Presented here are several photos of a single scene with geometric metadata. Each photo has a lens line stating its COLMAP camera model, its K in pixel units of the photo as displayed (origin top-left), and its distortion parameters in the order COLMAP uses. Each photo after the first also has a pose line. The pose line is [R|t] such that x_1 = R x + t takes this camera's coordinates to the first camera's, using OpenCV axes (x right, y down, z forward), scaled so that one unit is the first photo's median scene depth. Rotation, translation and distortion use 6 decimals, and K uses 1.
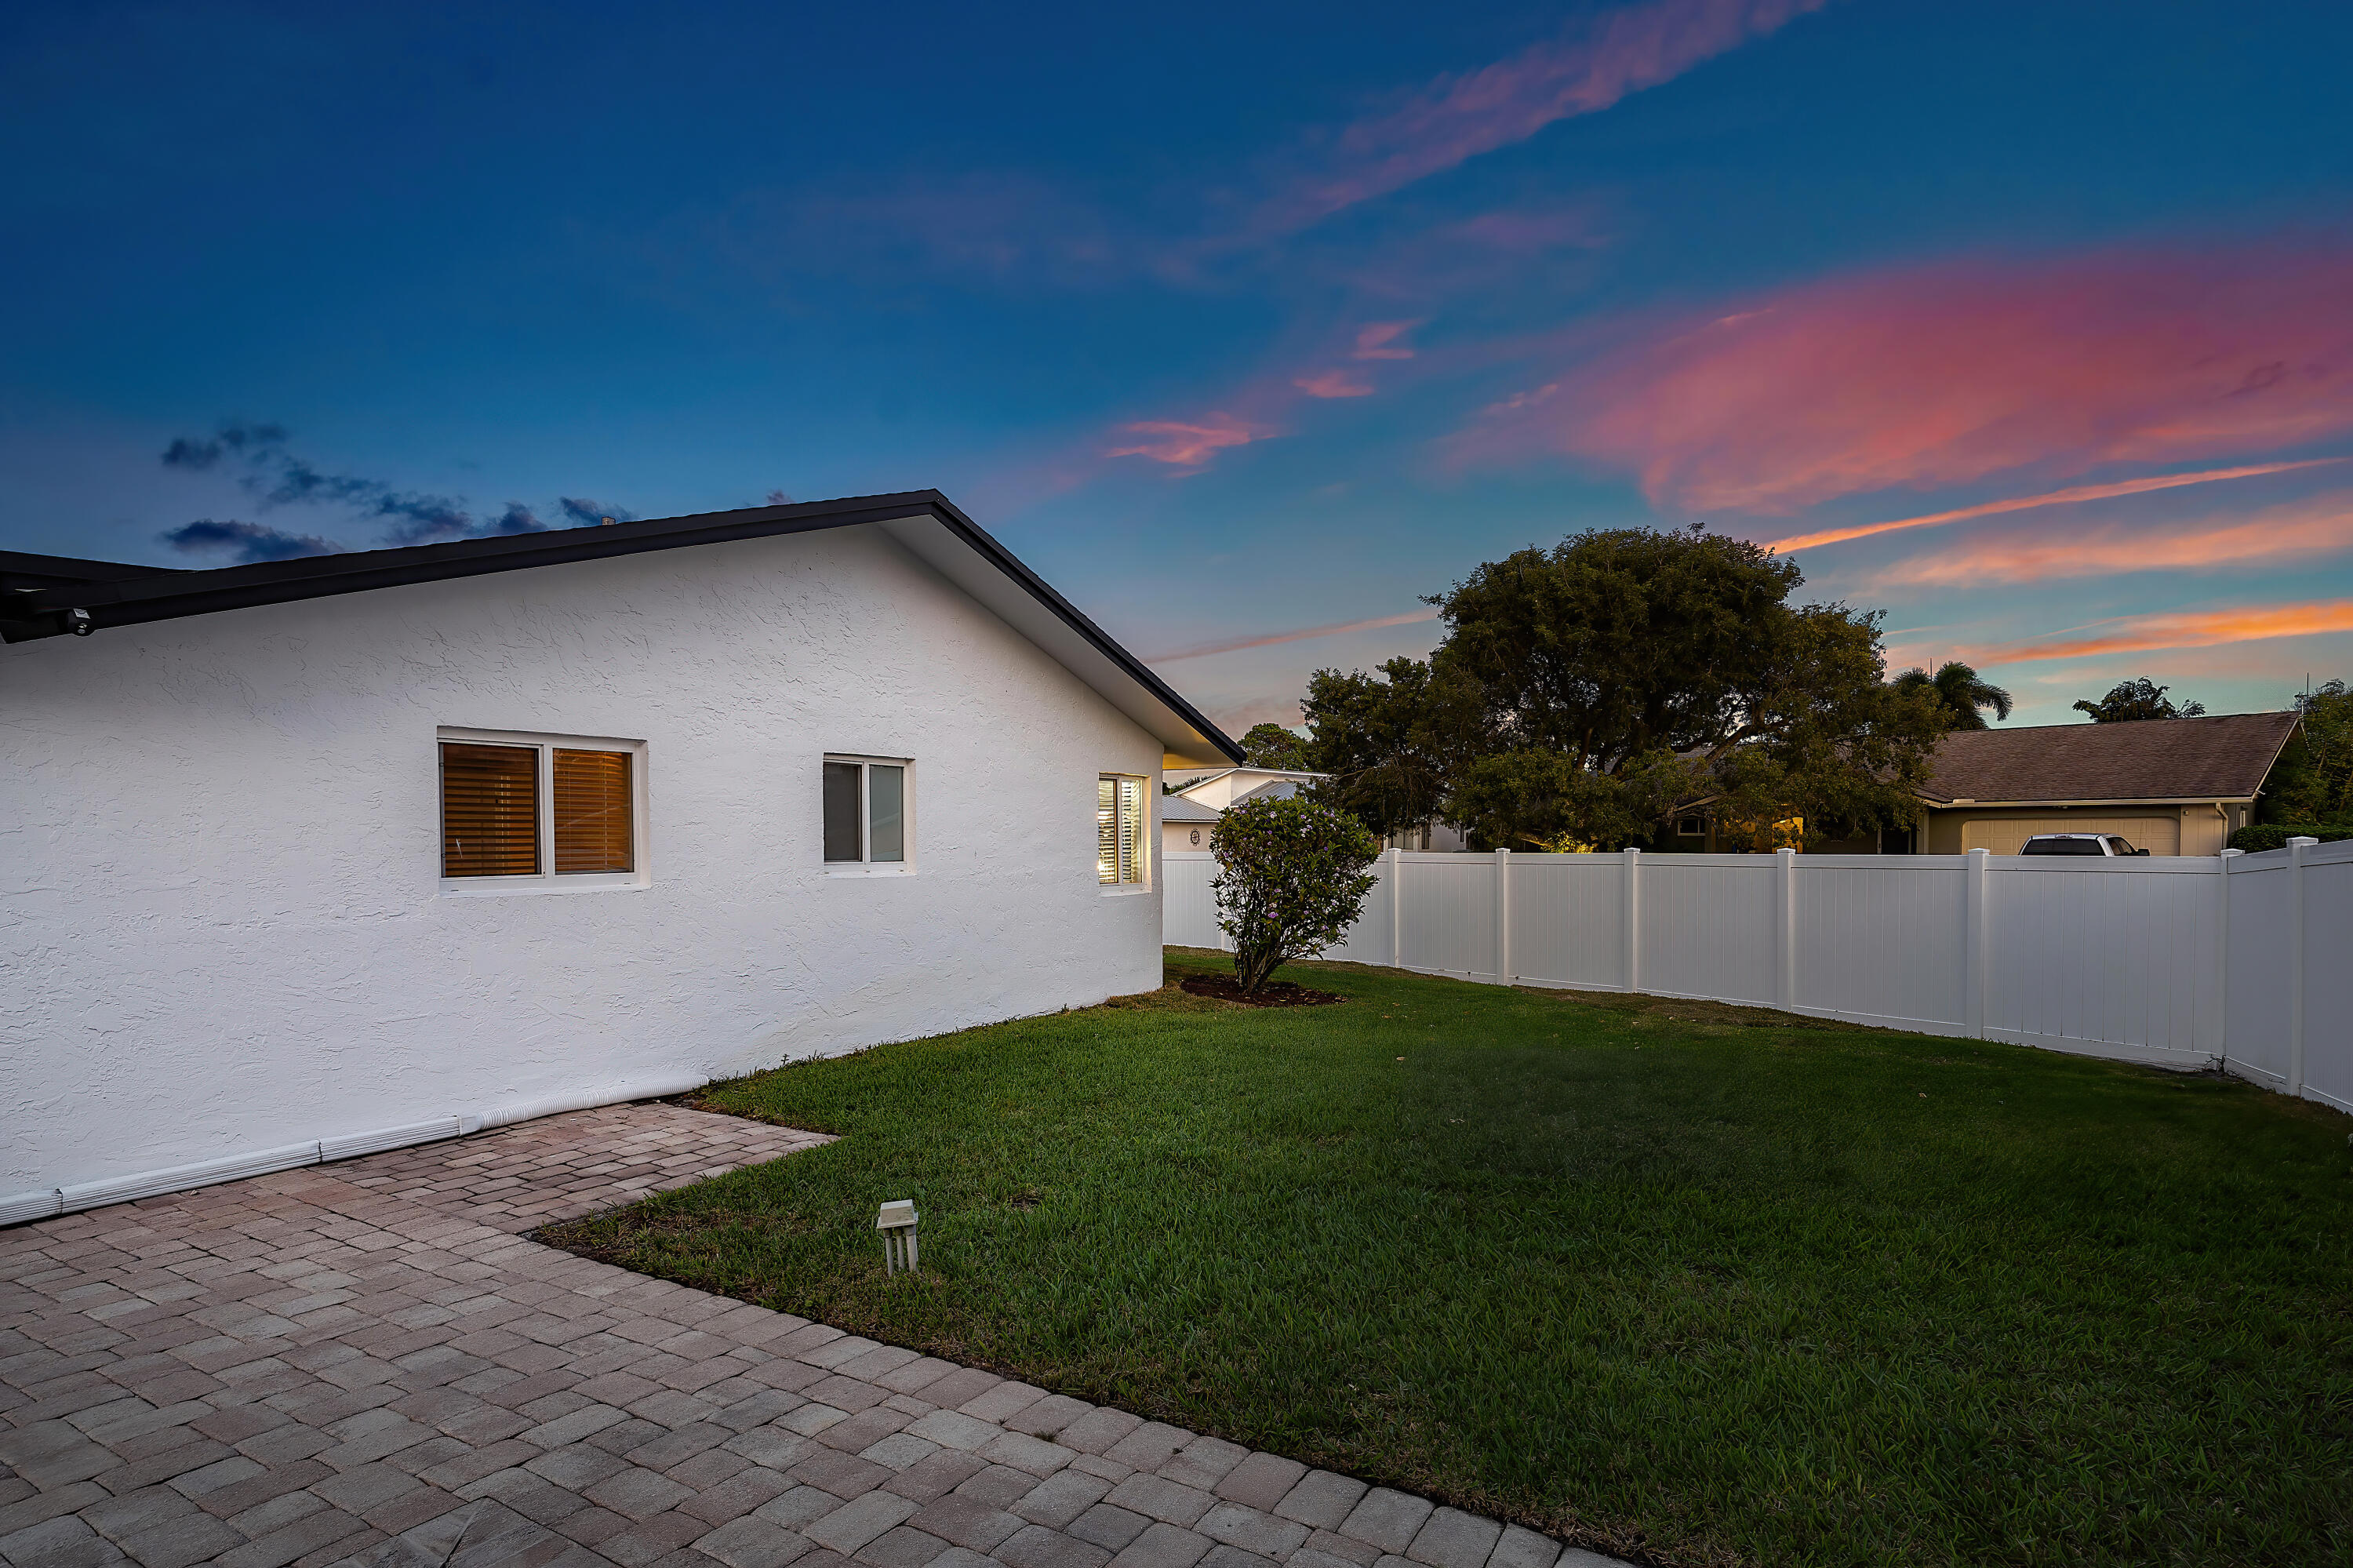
lens RADIAL K [[1180.6, 0, 1109.2], [0, 1180.6, 871.0], [0, 0, 1]] dist [-0.004493, 0.000439]
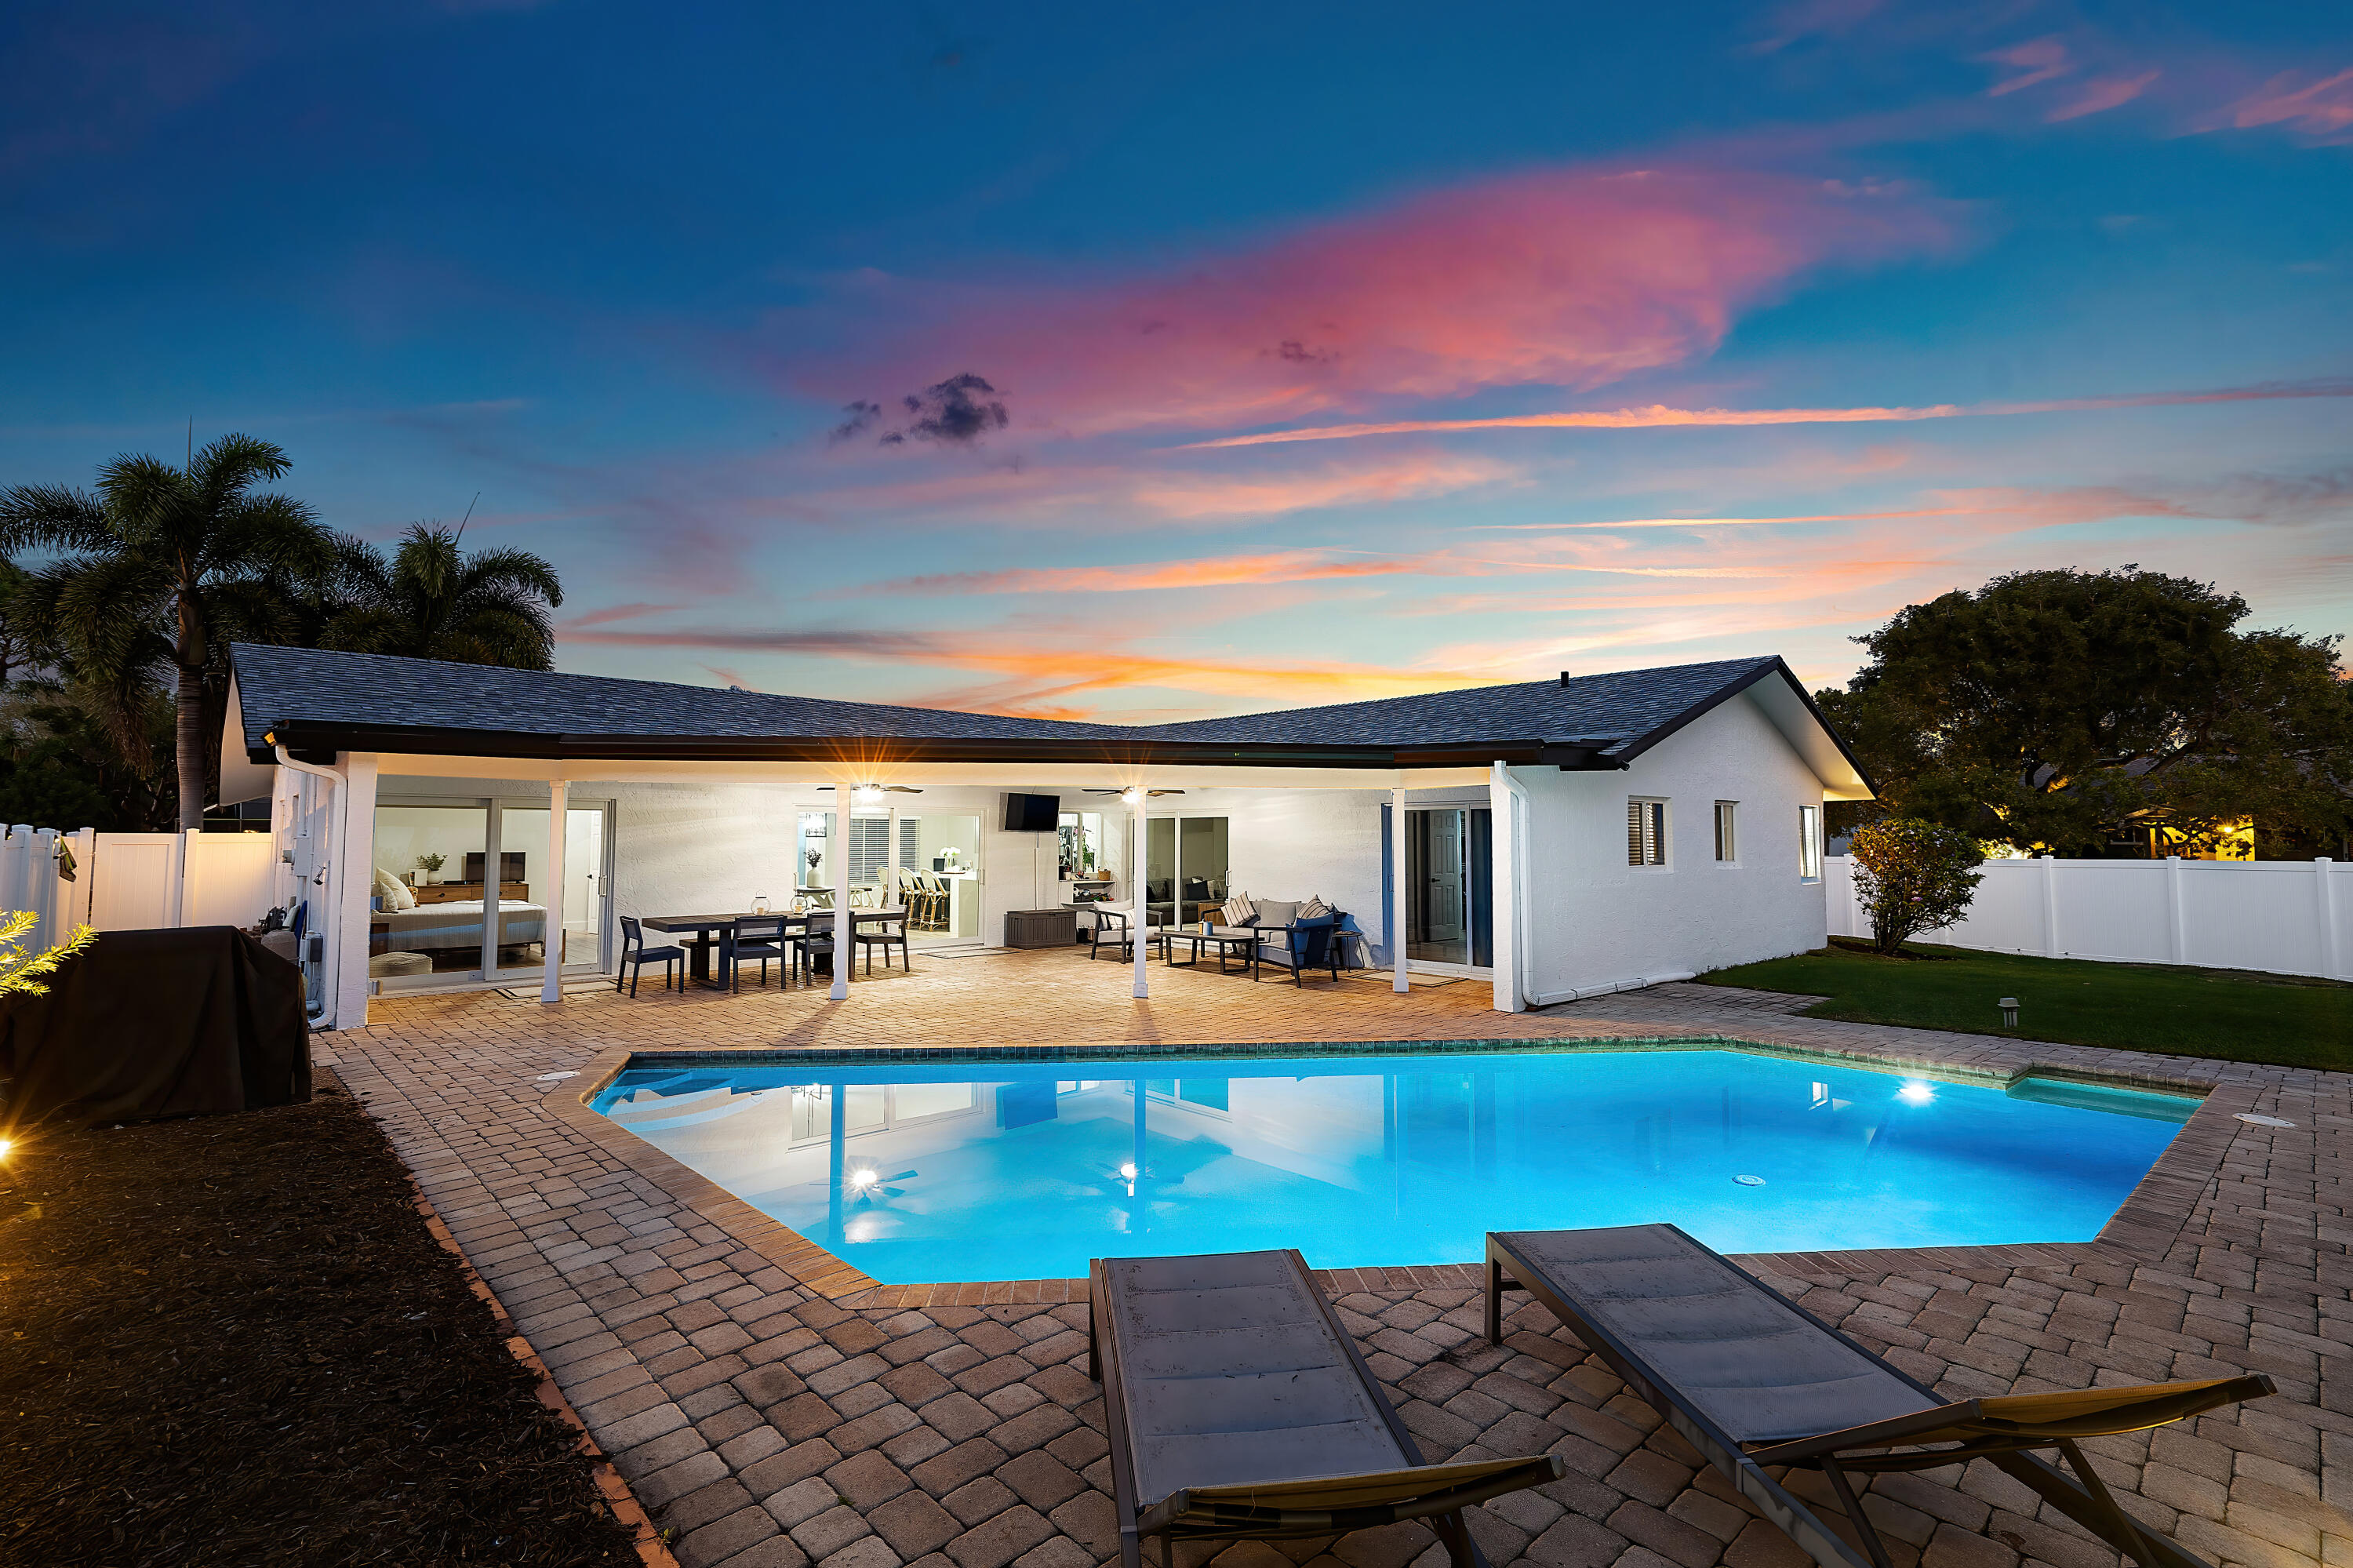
lens RADIAL K [[1070.6, 0, 1176.5], [0, 1070.6, 784.0], [0, 0, 1]] dist [-0.000685, -0.000325]
pose [[0.972705, -0.006151, -0.231964, -0.145204], [-0.012403, 0.996841, -0.078442, 0.003174], [0.231714, 0.079178, 0.969556, -0.173057]]
